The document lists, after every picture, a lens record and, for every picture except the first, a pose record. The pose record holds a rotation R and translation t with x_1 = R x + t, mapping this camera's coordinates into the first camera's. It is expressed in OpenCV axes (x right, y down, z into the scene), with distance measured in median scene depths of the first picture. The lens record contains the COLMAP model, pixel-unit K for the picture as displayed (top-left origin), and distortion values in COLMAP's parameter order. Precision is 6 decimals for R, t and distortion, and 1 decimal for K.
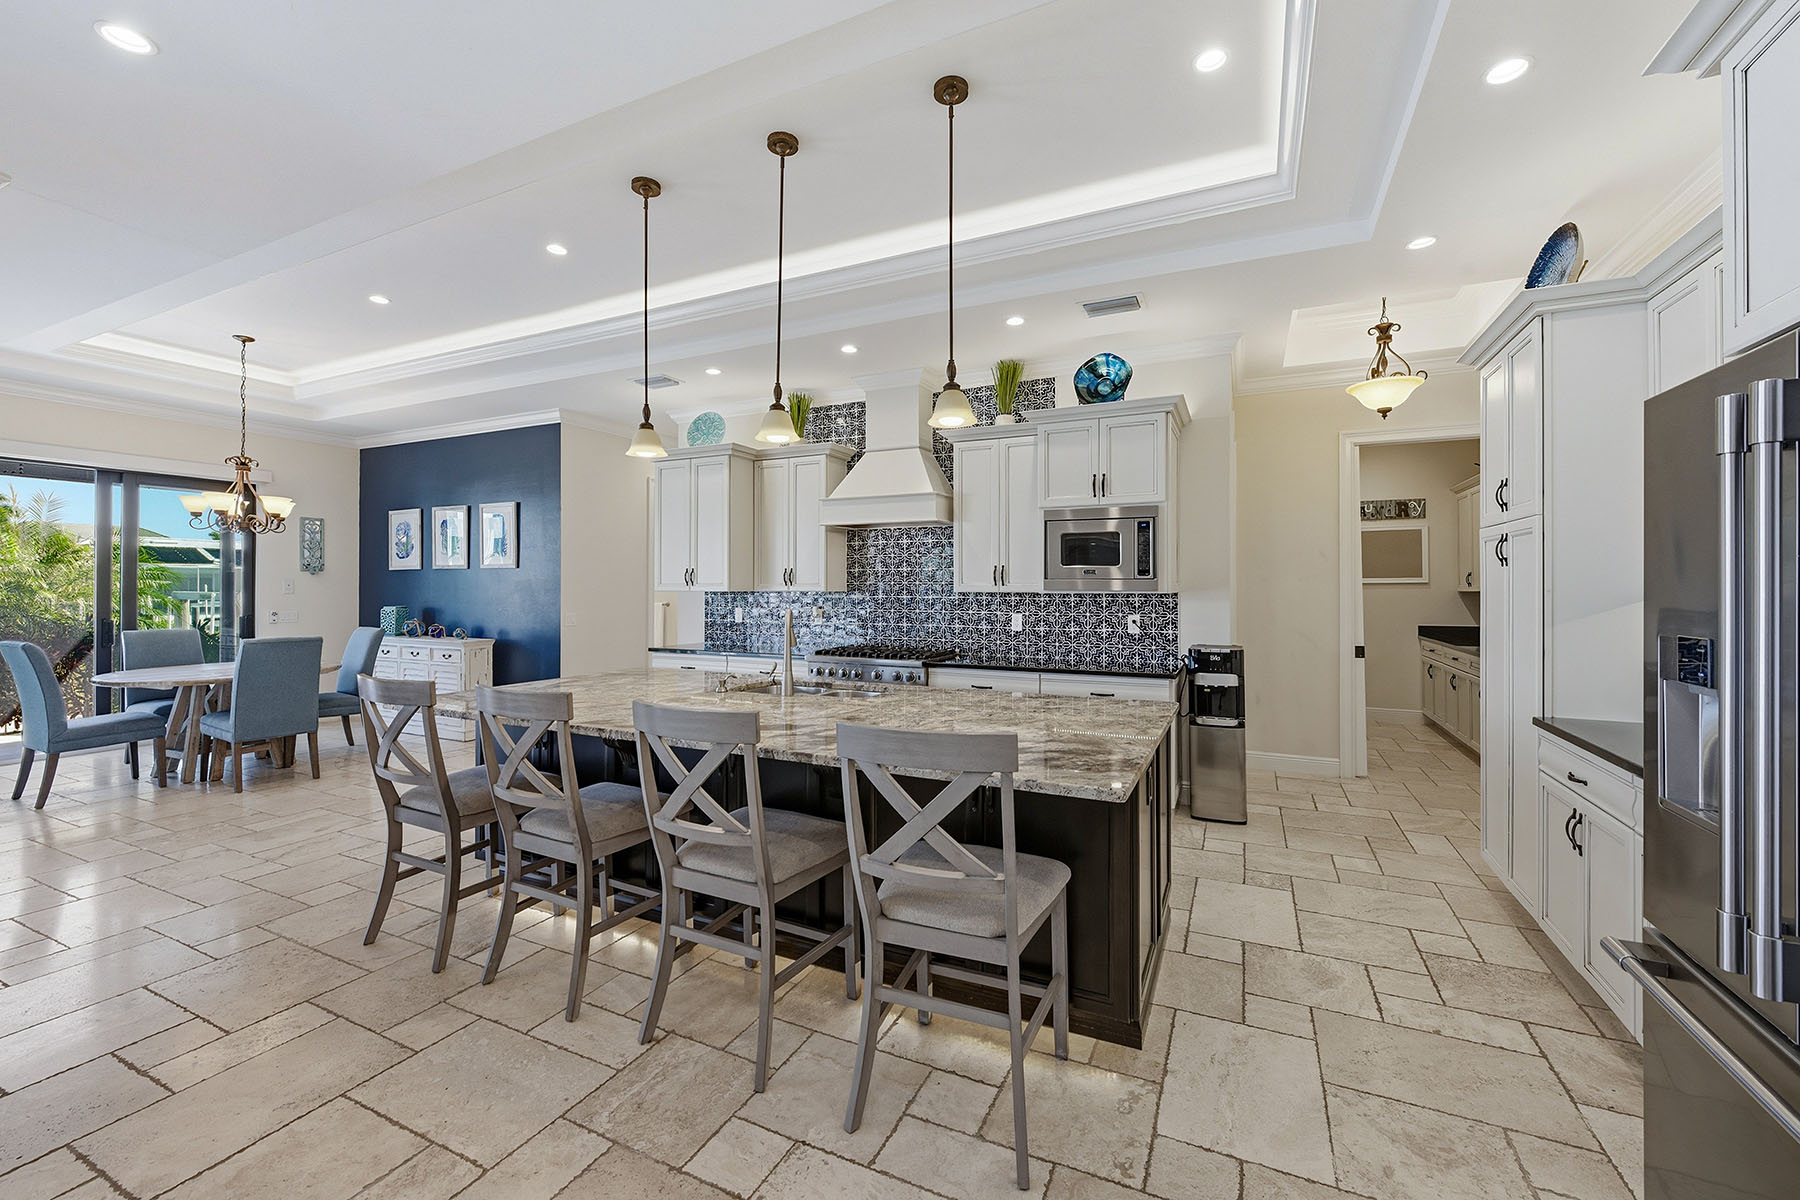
lens RADIAL K [[728.7, 0, 900.0], [0, 728.7, 589.9], [0, 0, 1]] dist [0.003008, -0.000818]
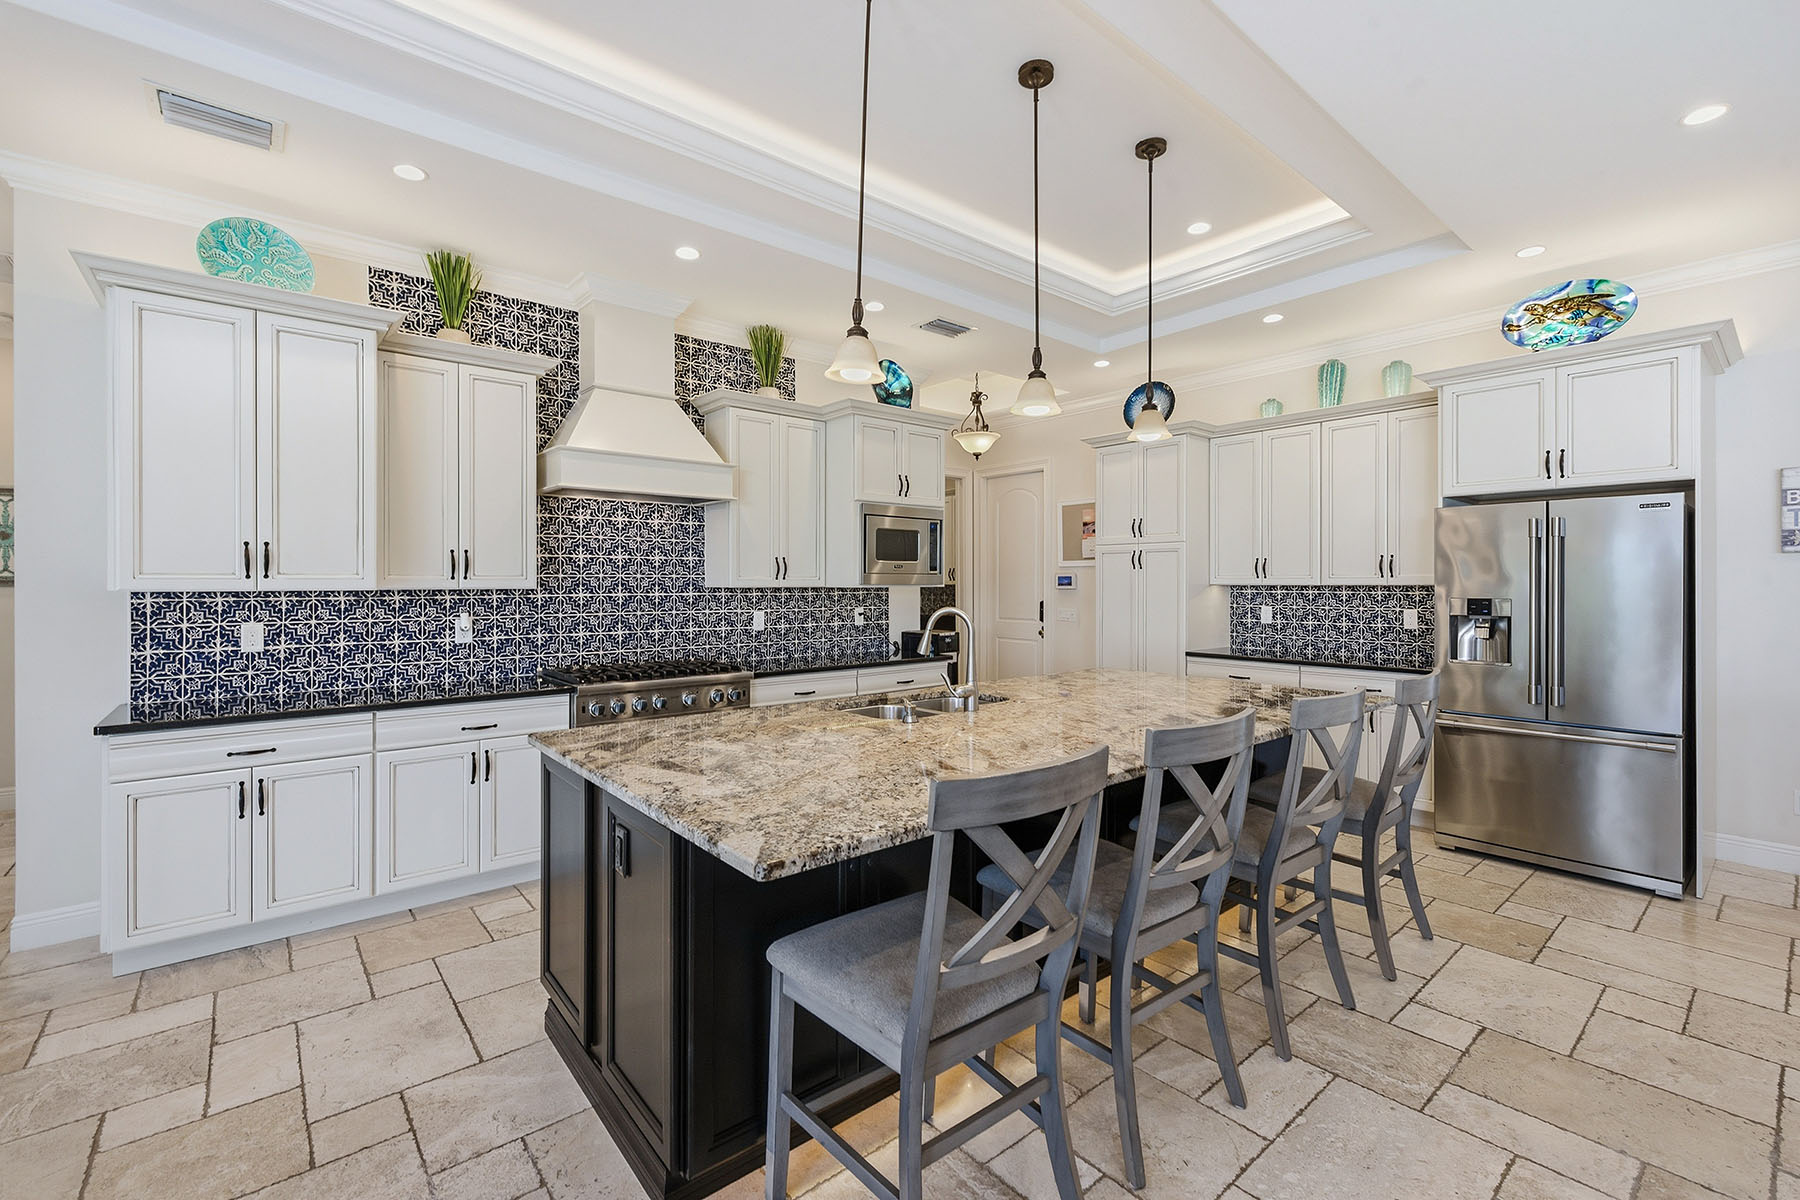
lens RADIAL K [[773.4, 0, 906.1], [0, 773.4, 588.7], [0, 0, 1]] dist [-0.004008, -0.001553]
pose [[0.404830, -0.007934, 0.914357, -0.673041], [0.004337, 0.999968, 0.006757, -0.000461], [-0.914382, 0.001230, 0.404851, 0.480890]]
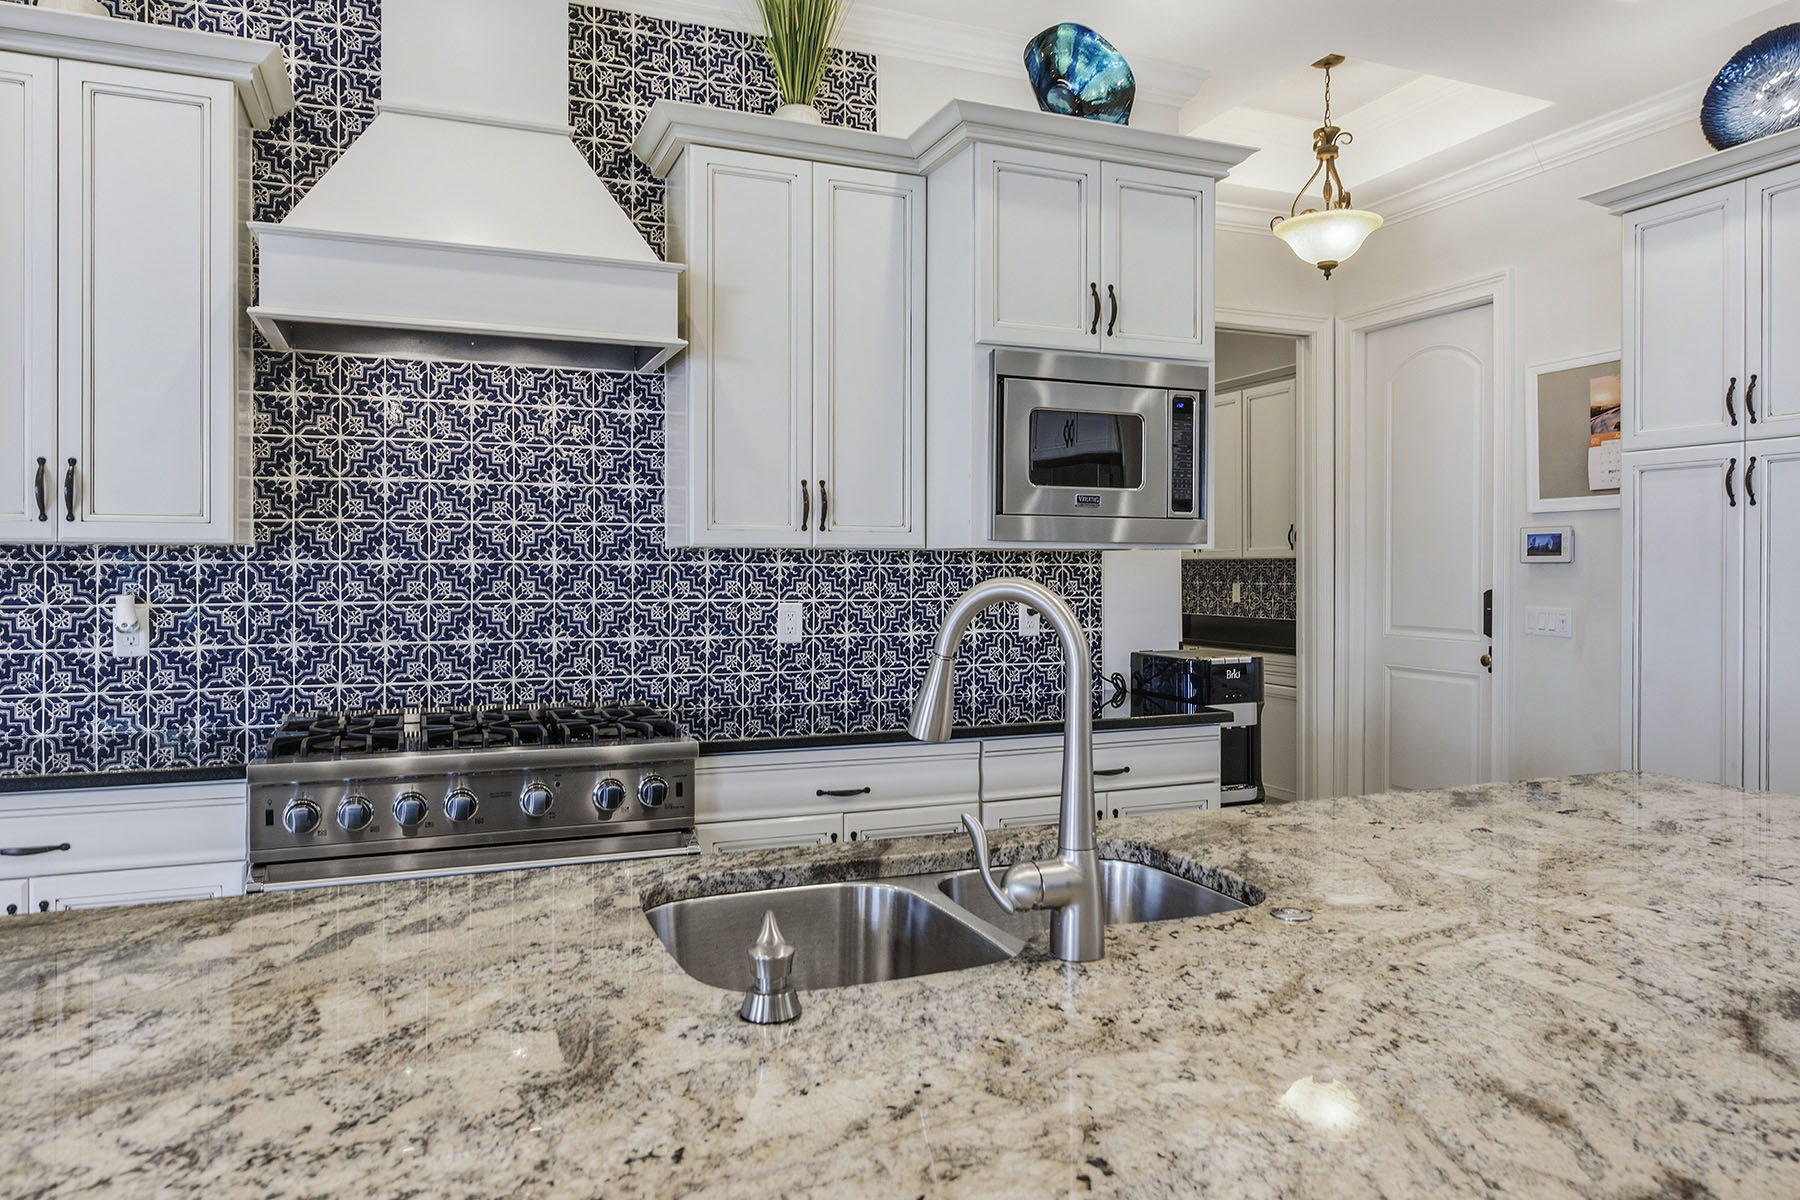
lens RADIAL K [[1182.4, 0, 897.2], [0, 1182.4, 580.9], [0, 0, 1]] dist [-0.001475, -0.003419]
pose [[0.669387, -0.006796, 0.742883, -0.316480], [0.002375, 0.999973, 0.007008, 0.017333], [-0.742910, -0.002926, 0.669385, 0.538249]]
